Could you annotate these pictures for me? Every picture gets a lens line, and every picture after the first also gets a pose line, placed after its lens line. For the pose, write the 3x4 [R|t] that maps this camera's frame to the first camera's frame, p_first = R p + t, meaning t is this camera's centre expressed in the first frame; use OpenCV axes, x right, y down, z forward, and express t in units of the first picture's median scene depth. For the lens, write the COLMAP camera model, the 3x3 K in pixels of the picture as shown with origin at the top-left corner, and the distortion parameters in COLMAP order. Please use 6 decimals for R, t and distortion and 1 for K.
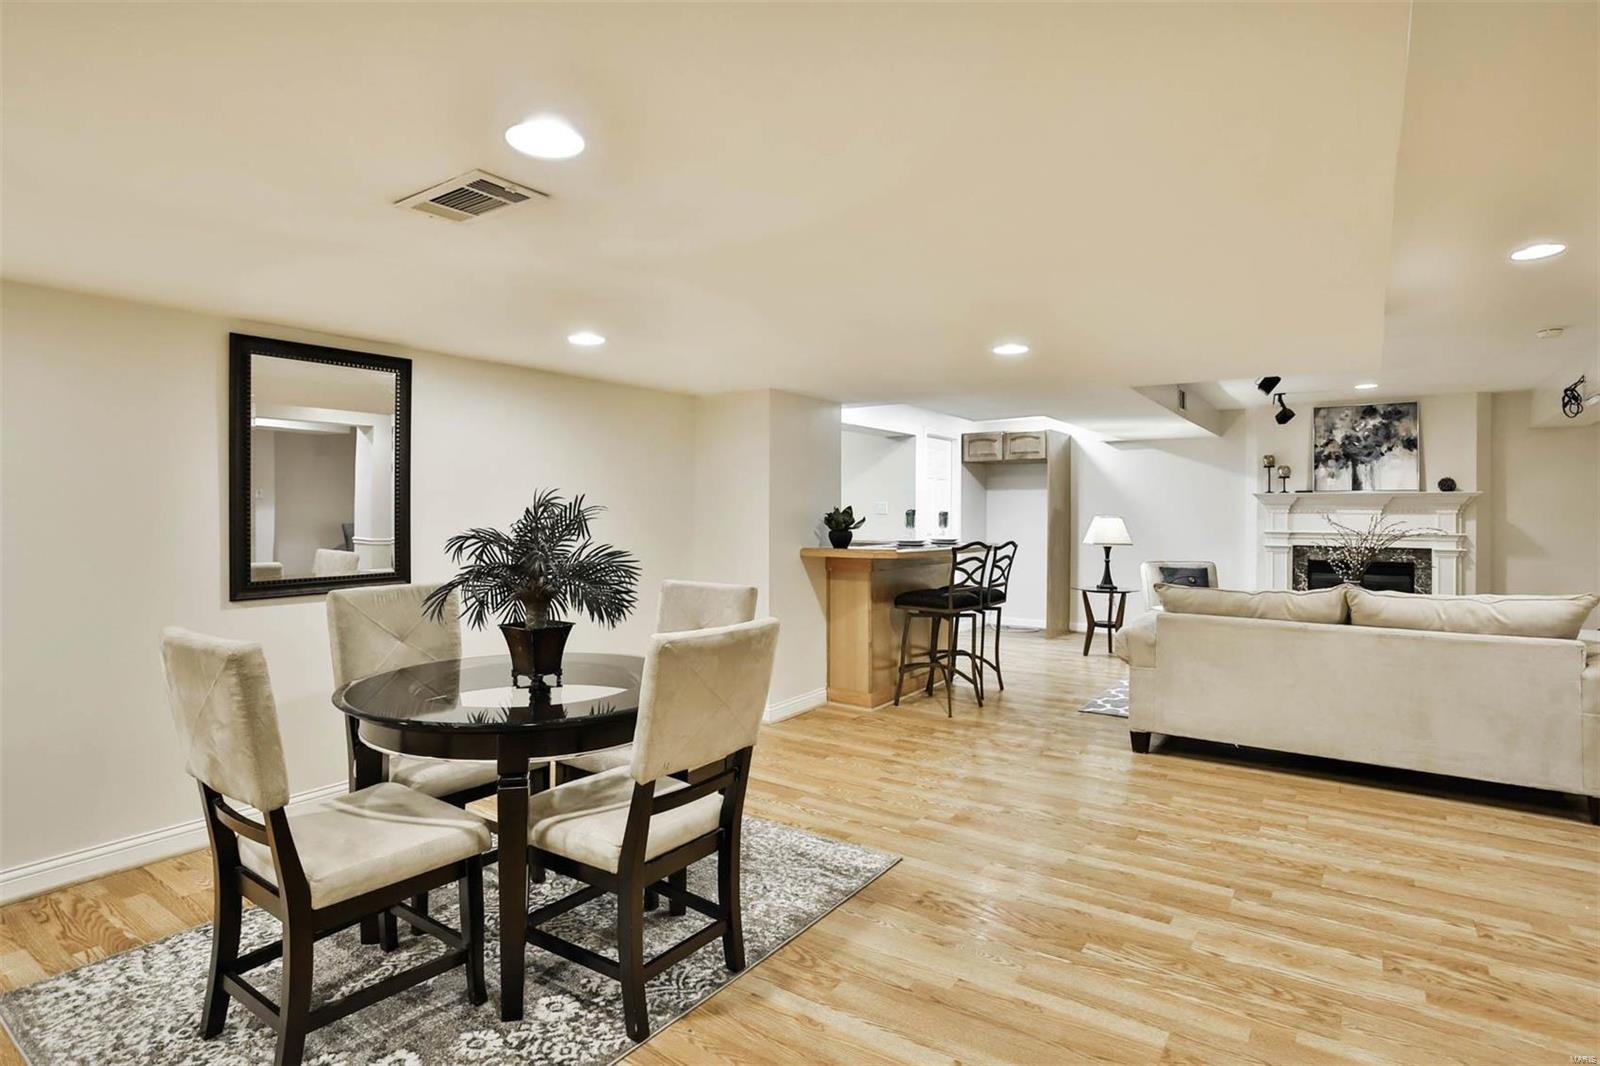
lens RADIAL K [[848.4, 0, 803.8], [0, 848.4, 504.7], [0, 0, 1]] dist [-0.014174, 0.001880]
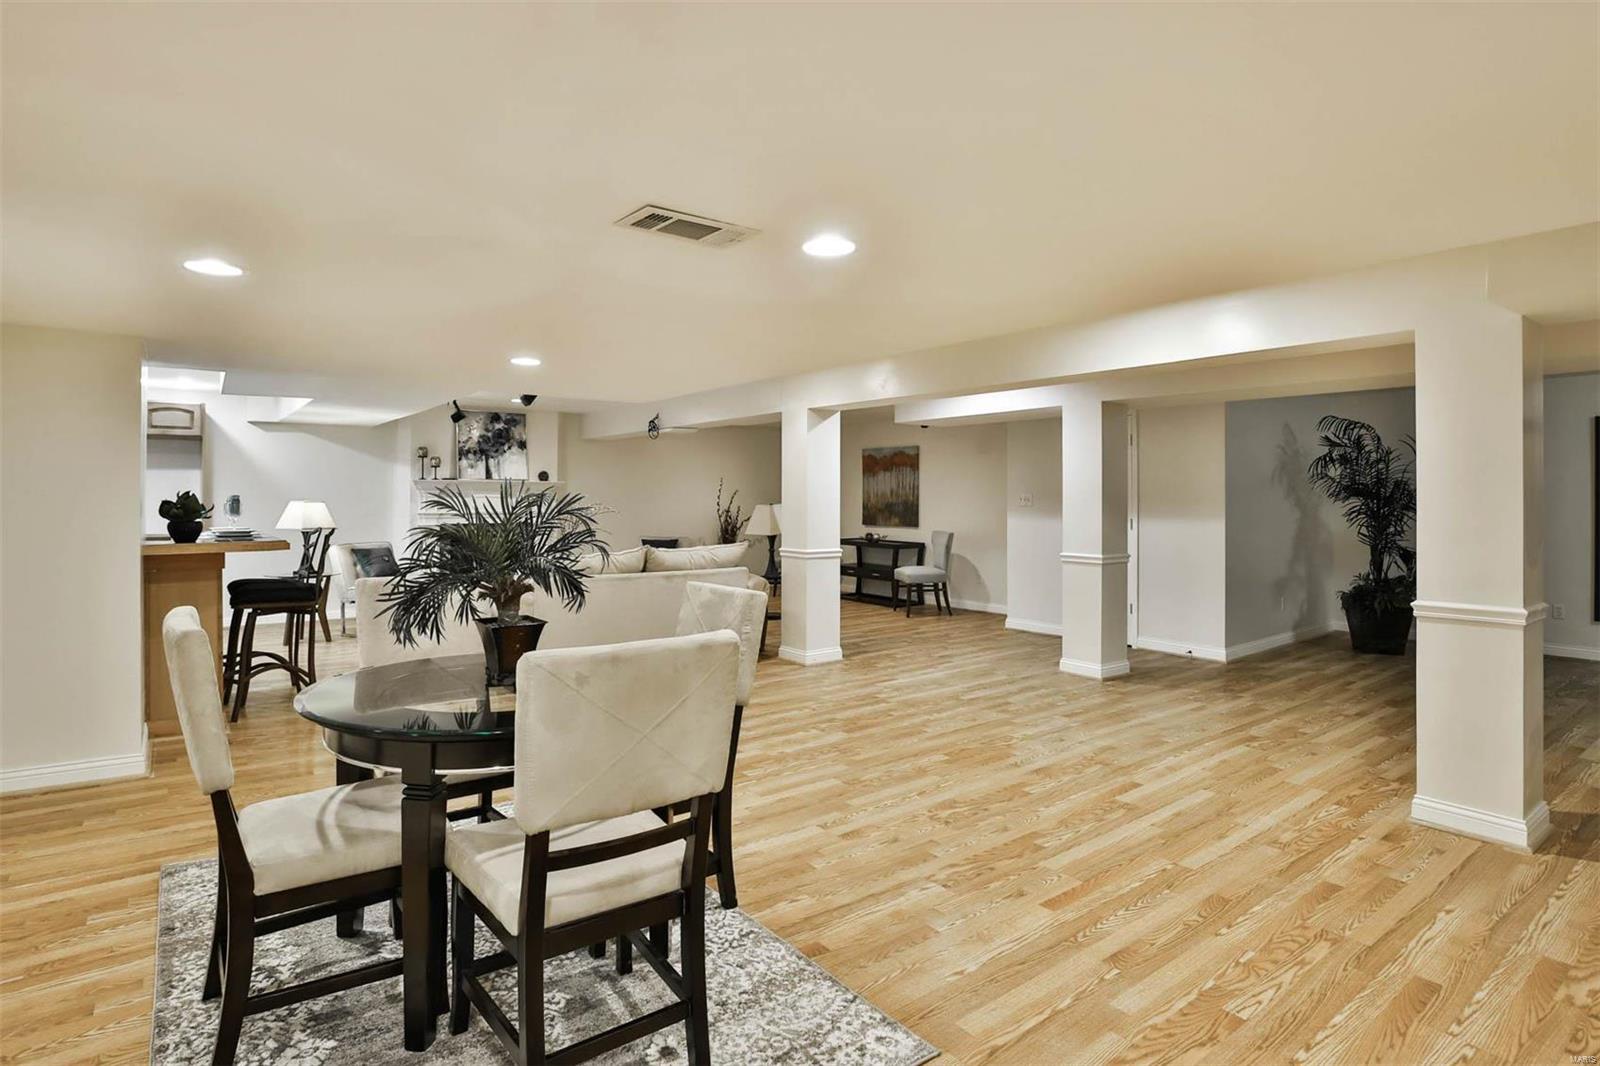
lens RADIAL K [[848.4, 0, 803.8], [0, 848.4, 504.7], [0, 0, 1]] dist [-0.014174, 0.001880]
pose [[0.336001, -0.011756, 0.941788, -0.386704], [-0.009312, 0.999832, 0.015803, -0.002879], [-0.941815, -0.014079, 0.335835, 0.125986]]
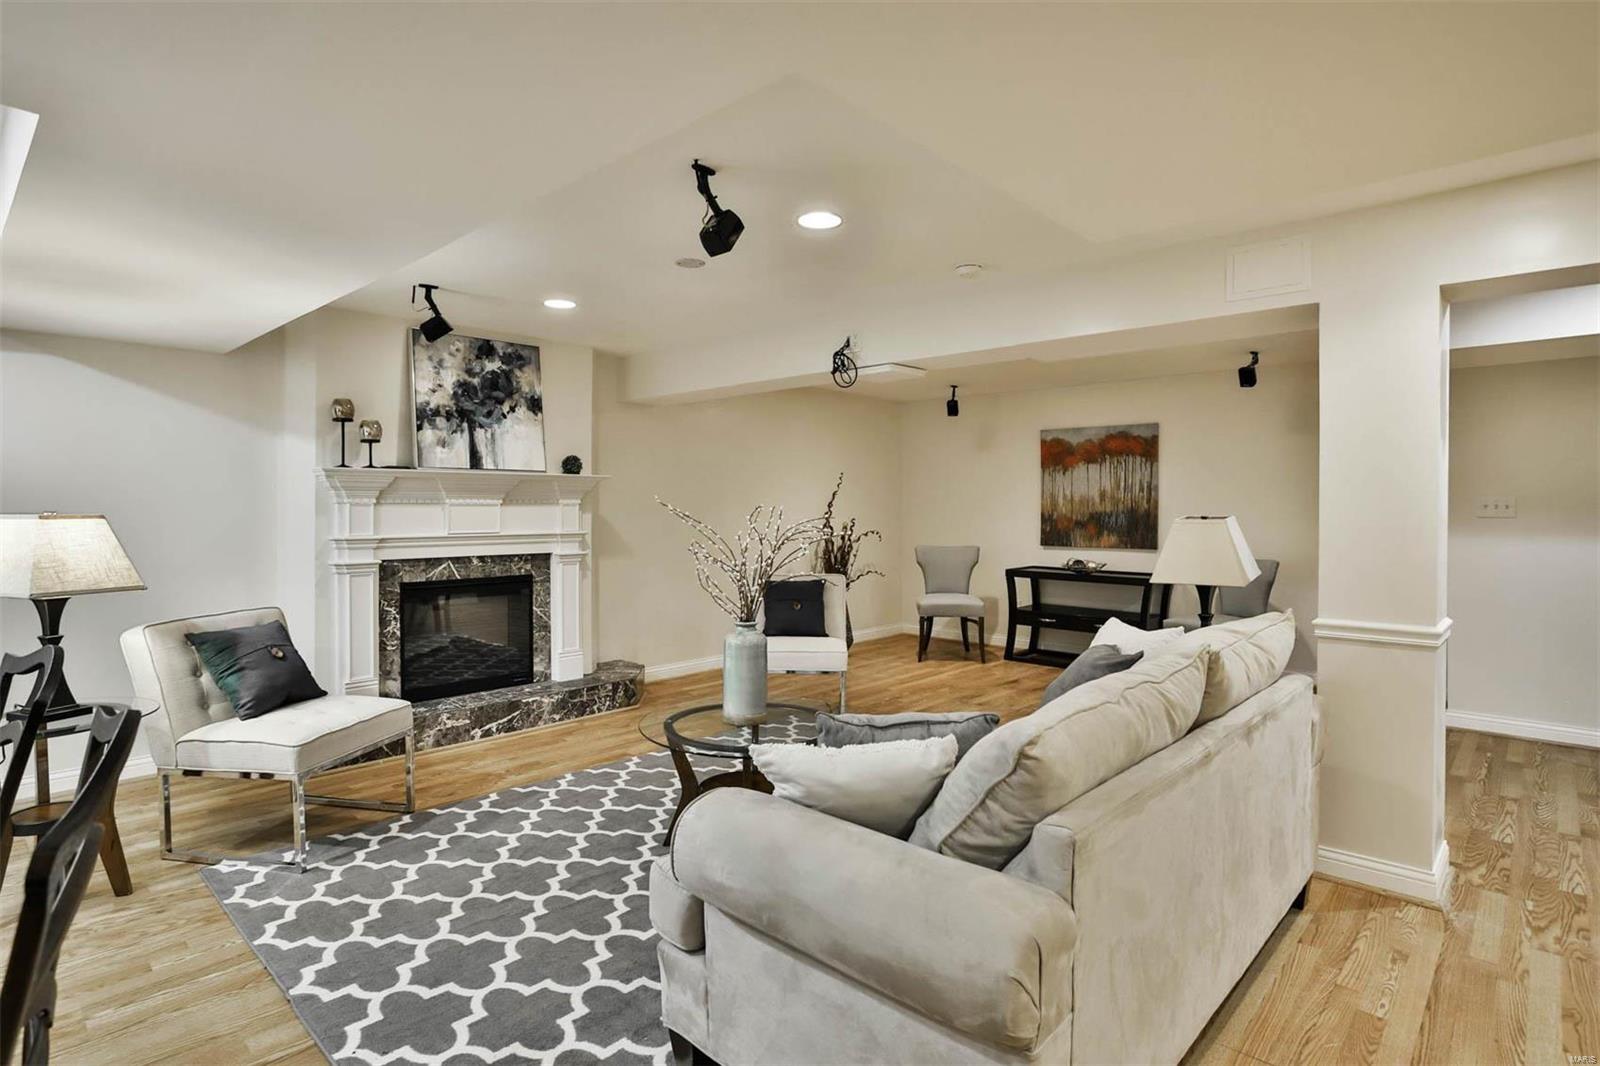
lens RADIAL K [[848.4, 0, 803.8], [0, 848.4, 504.7], [0, 0, 1]] dist [-0.014174, 0.001880]
pose [[0.172736, -0.006503, 0.984947, 0.064218], [-0.009709, 0.999918, 0.008305, 0.002743], [-0.984920, -0.010998, 0.172659, 0.644801]]
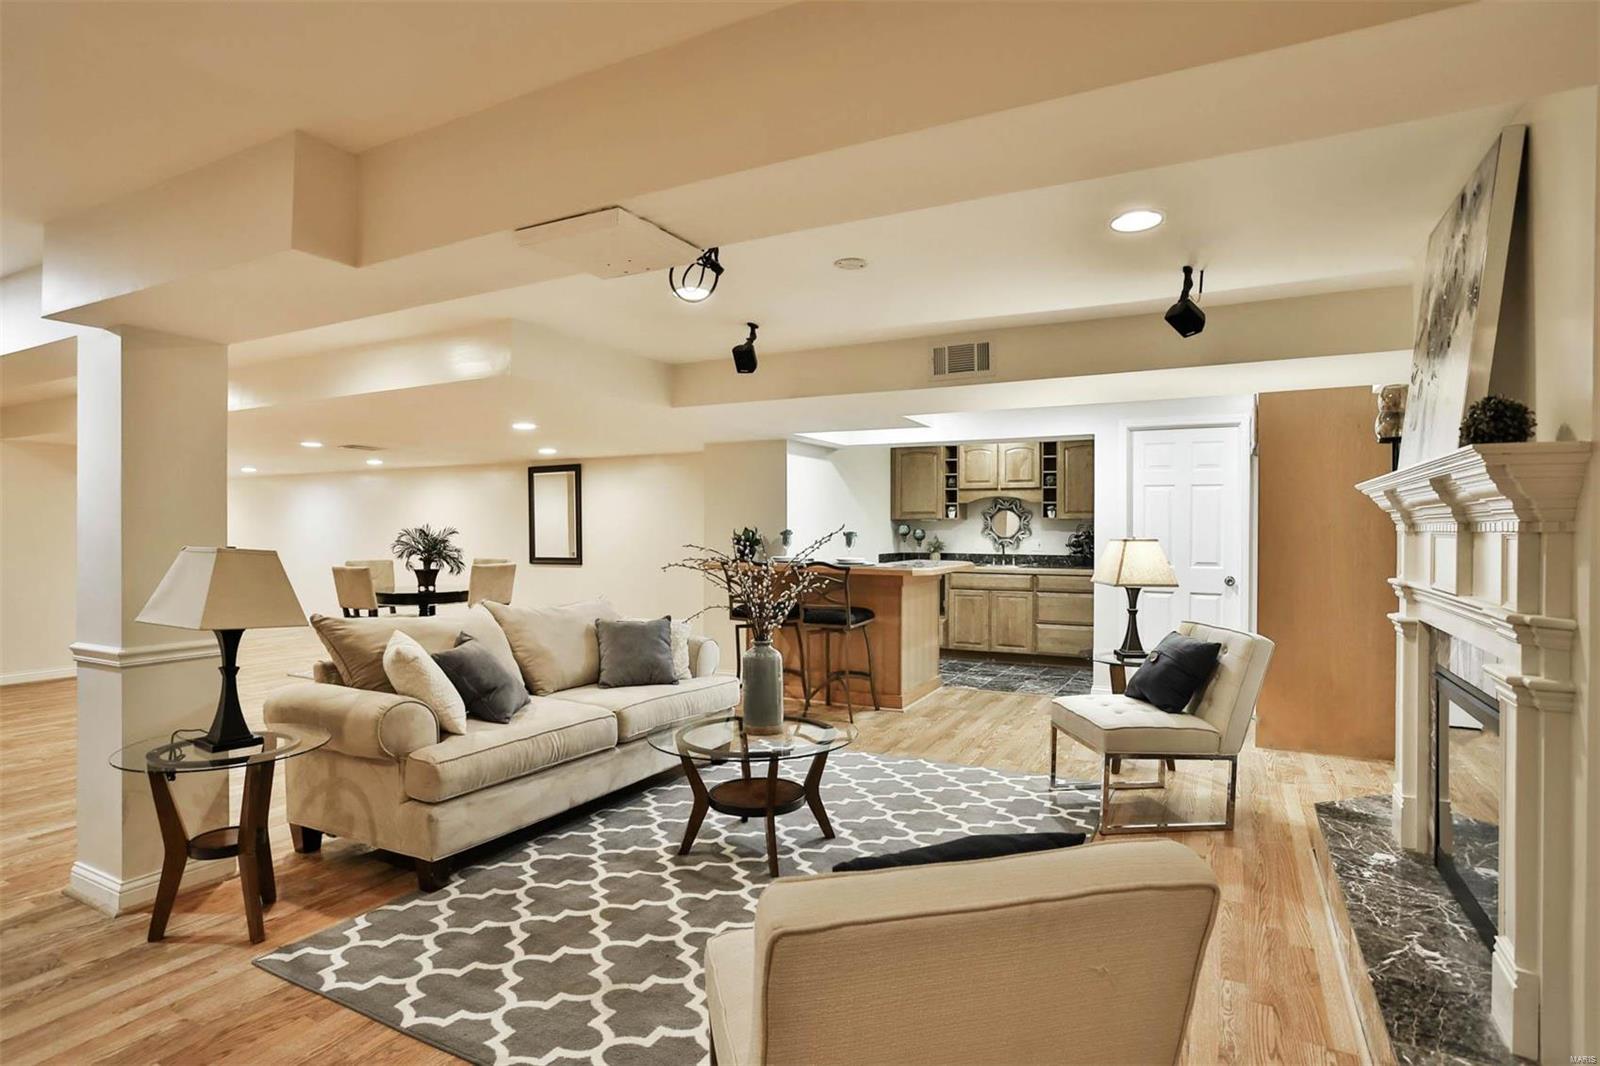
lens RADIAL K [[848.4, 0, 803.8], [0, 848.4, 504.7], [0, 0, 1]] dist [-0.014174, 0.001880]
pose [[0.088602, -0.033512, -0.995503, 0.972500], [0.004630, 0.999437, -0.033232, 0.009204], [0.996056, -0.001665, 0.088708, 0.730262]]
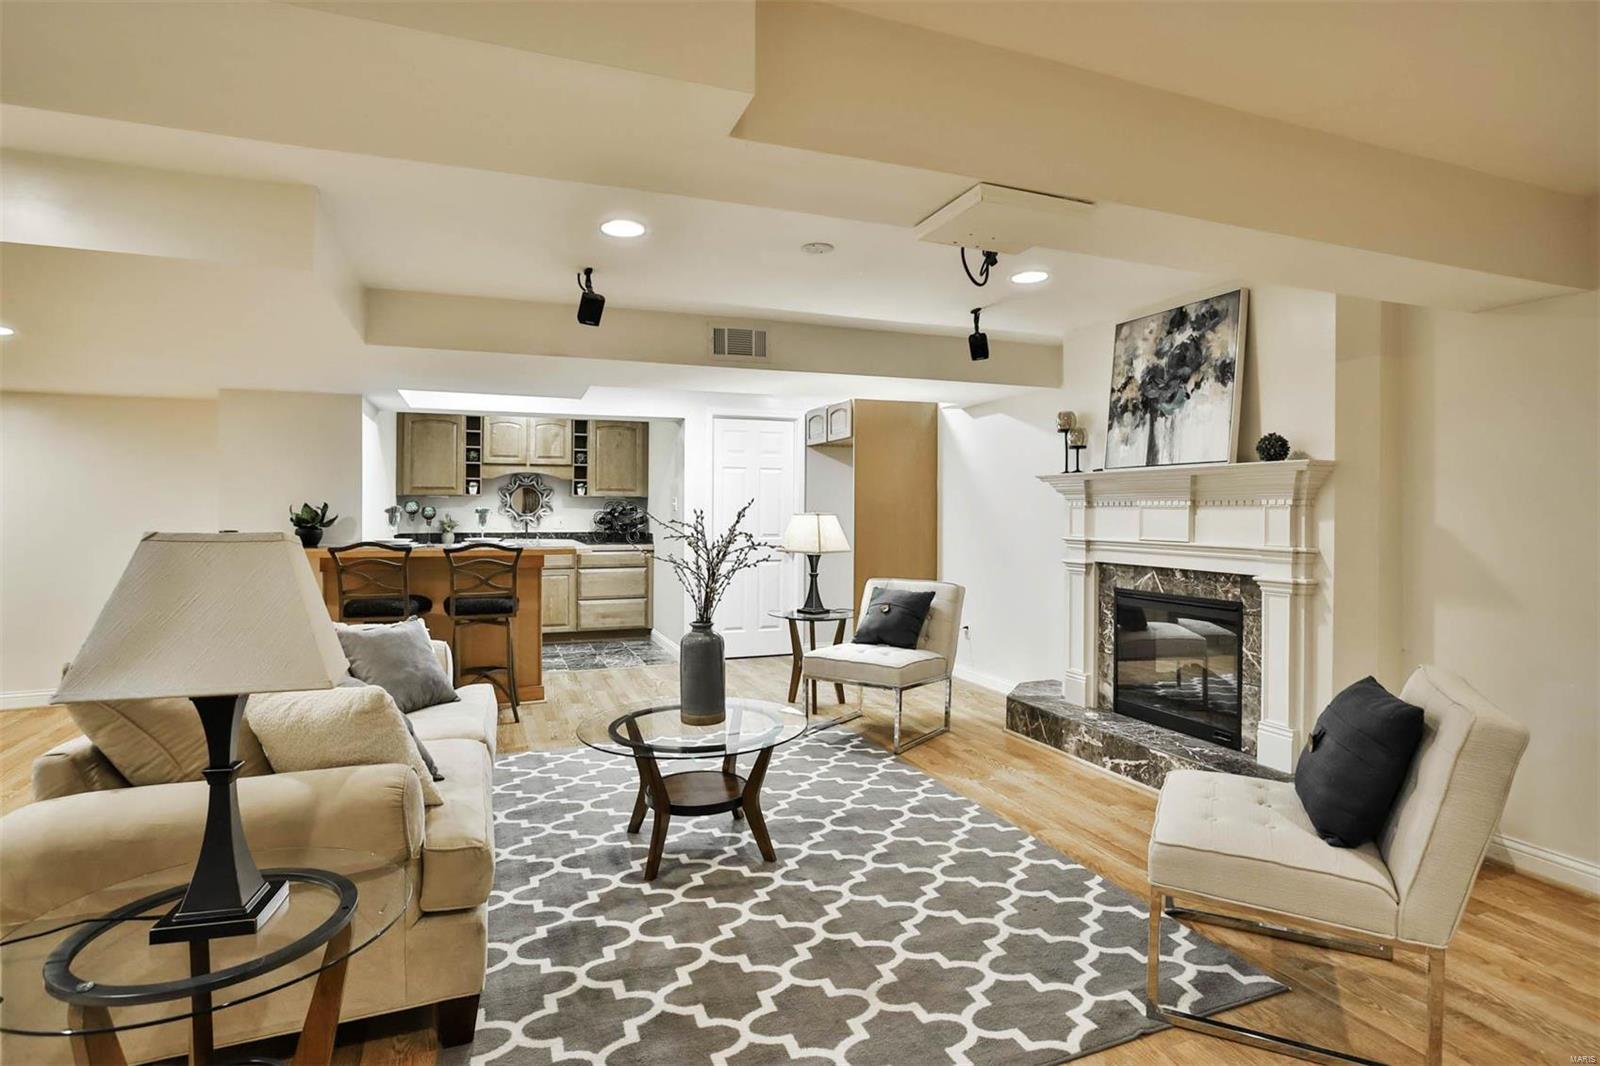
lens RADIAL K [[848.4, 0, 803.8], [0, 848.4, 504.7], [0, 0, 1]] dist [-0.014174, 0.001880]
pose [[0.811200, -0.007544, -0.584720, 0.797015], [0.008075, 0.999966, -0.001699, 0.007963], [0.584713, -0.003343, 0.811233, 0.419280]]
